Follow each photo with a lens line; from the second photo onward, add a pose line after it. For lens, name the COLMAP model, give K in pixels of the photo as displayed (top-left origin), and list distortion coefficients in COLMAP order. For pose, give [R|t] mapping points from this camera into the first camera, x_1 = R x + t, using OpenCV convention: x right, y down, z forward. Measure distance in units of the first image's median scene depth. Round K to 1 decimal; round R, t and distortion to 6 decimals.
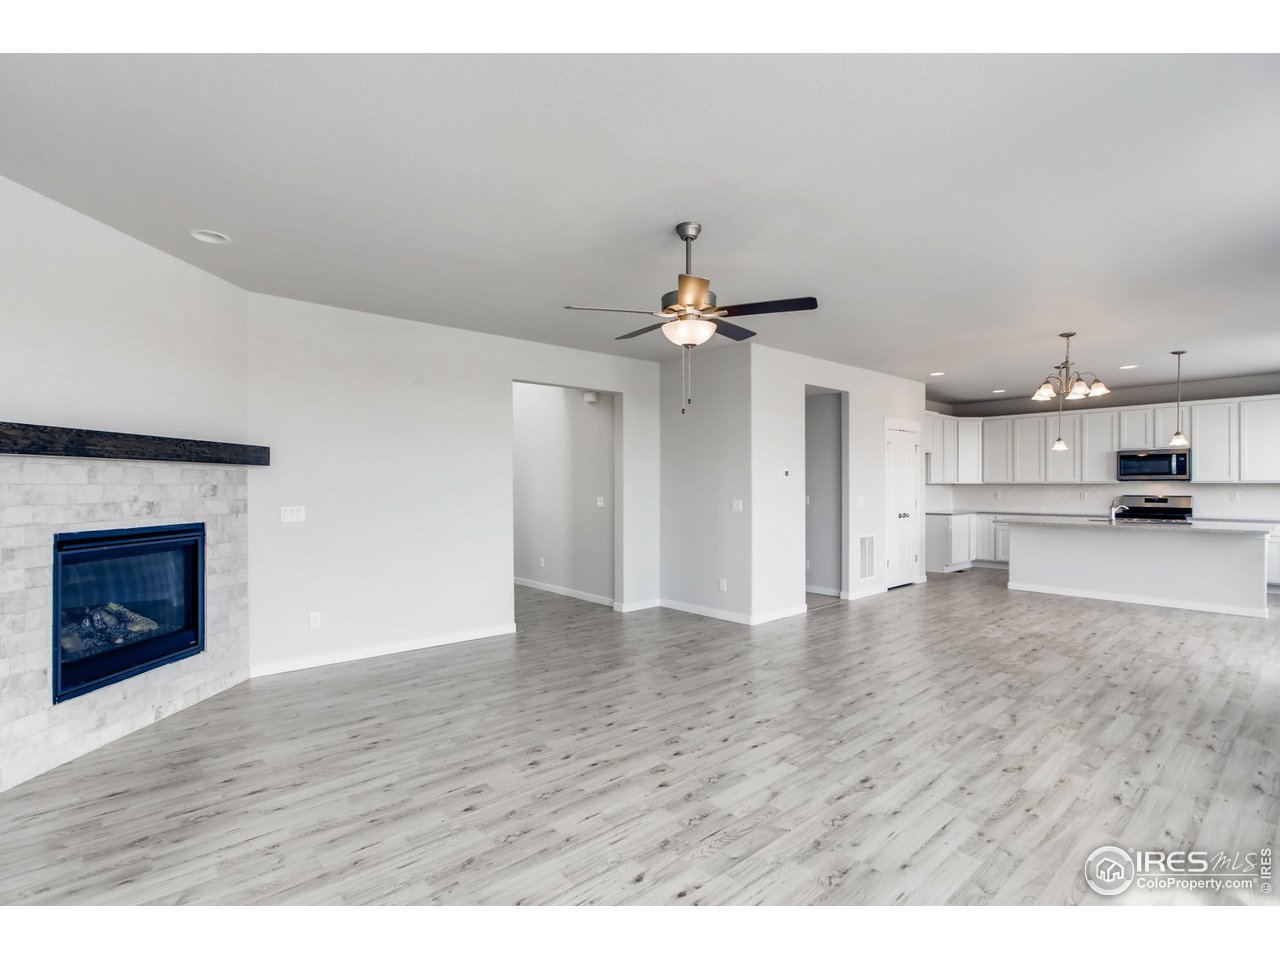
lens RADIAL K [[618.6, 0, 635.5], [0, 618.6, 468.3], [0, 0, 1]] dist [-0.040590, 0.025104]
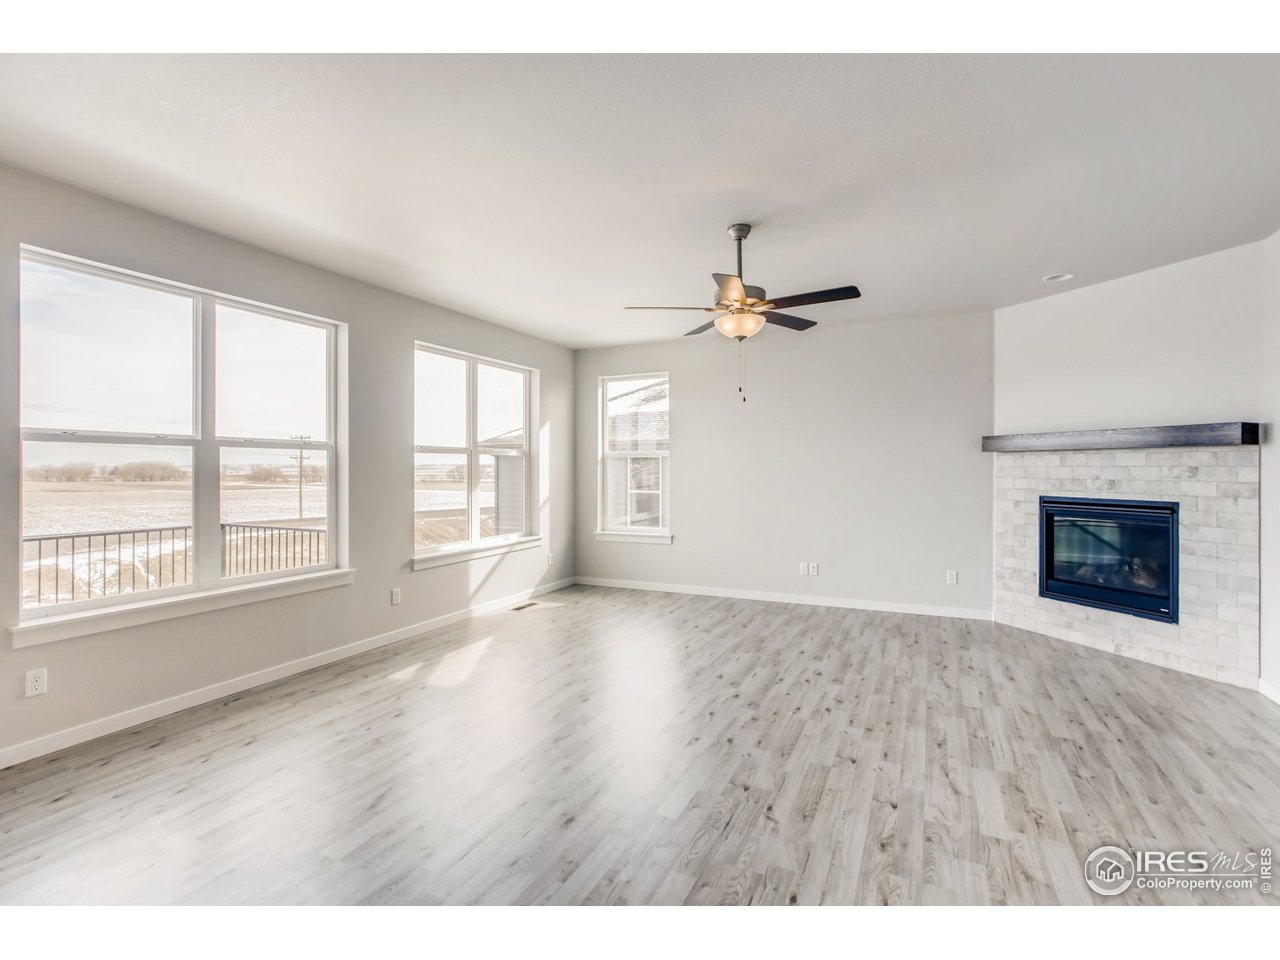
lens RADIAL K [[618.6, 0, 635.5], [0, 618.6, 468.3], [0, 0, 1]] dist [-0.040590, 0.025104]
pose [[-0.918942, 0.007449, -0.394323, 0.666335], [0.017585, 0.999601, -0.022096, 0.043688], [0.394002, -0.027239, -0.918706, 1.891233]]
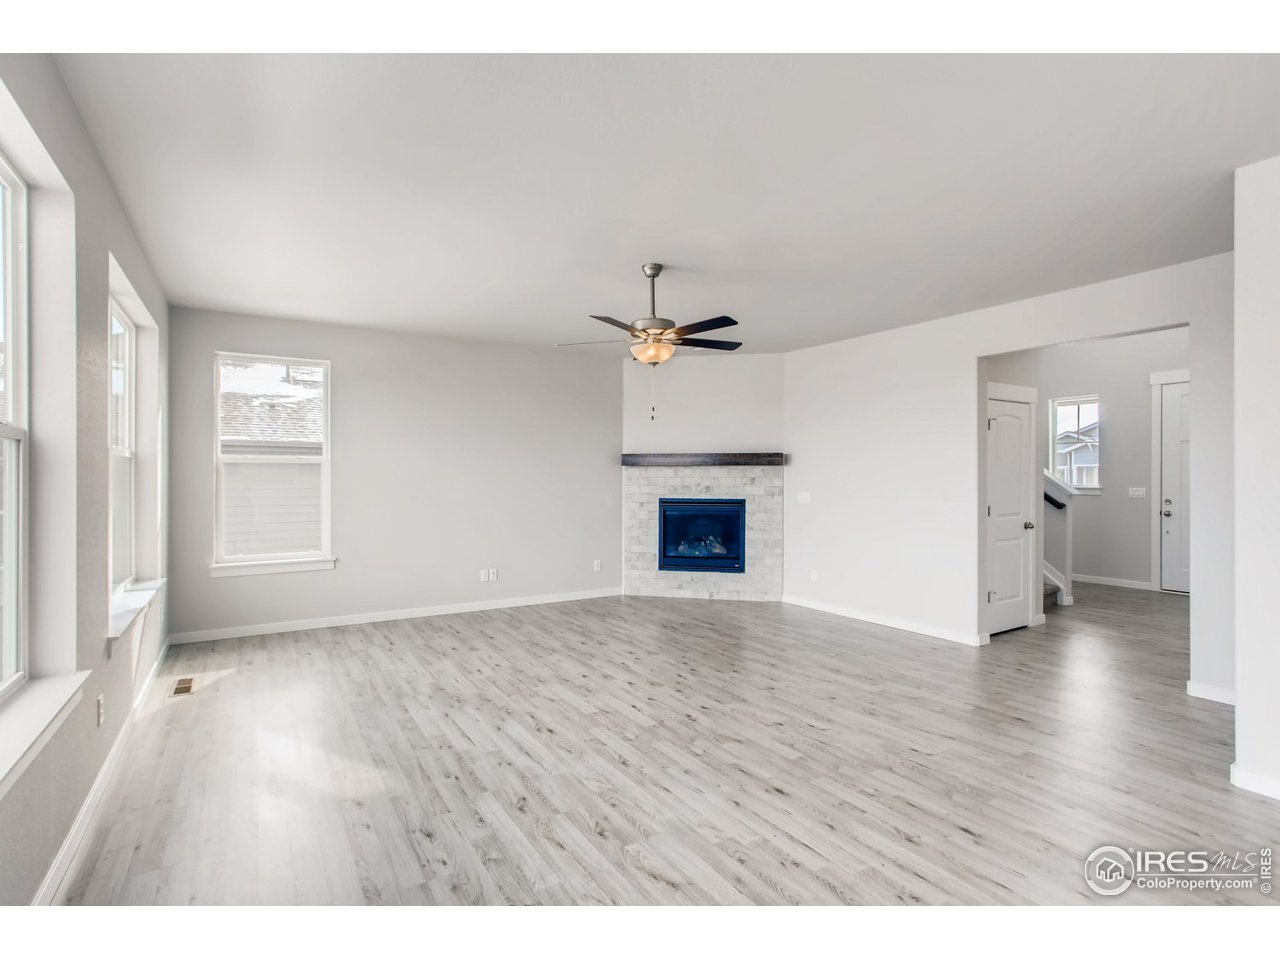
lens RADIAL K [[618.6, 0, 635.5], [0, 618.6, 468.3], [0, 0, 1]] dist [-0.040590, 0.025104]
pose [[-0.150441, -0.011343, -0.988554, 1.282725], [0.024356, 0.999588, -0.015176, 0.023420], [0.988319, -0.026360, -0.150103, 1.136881]]
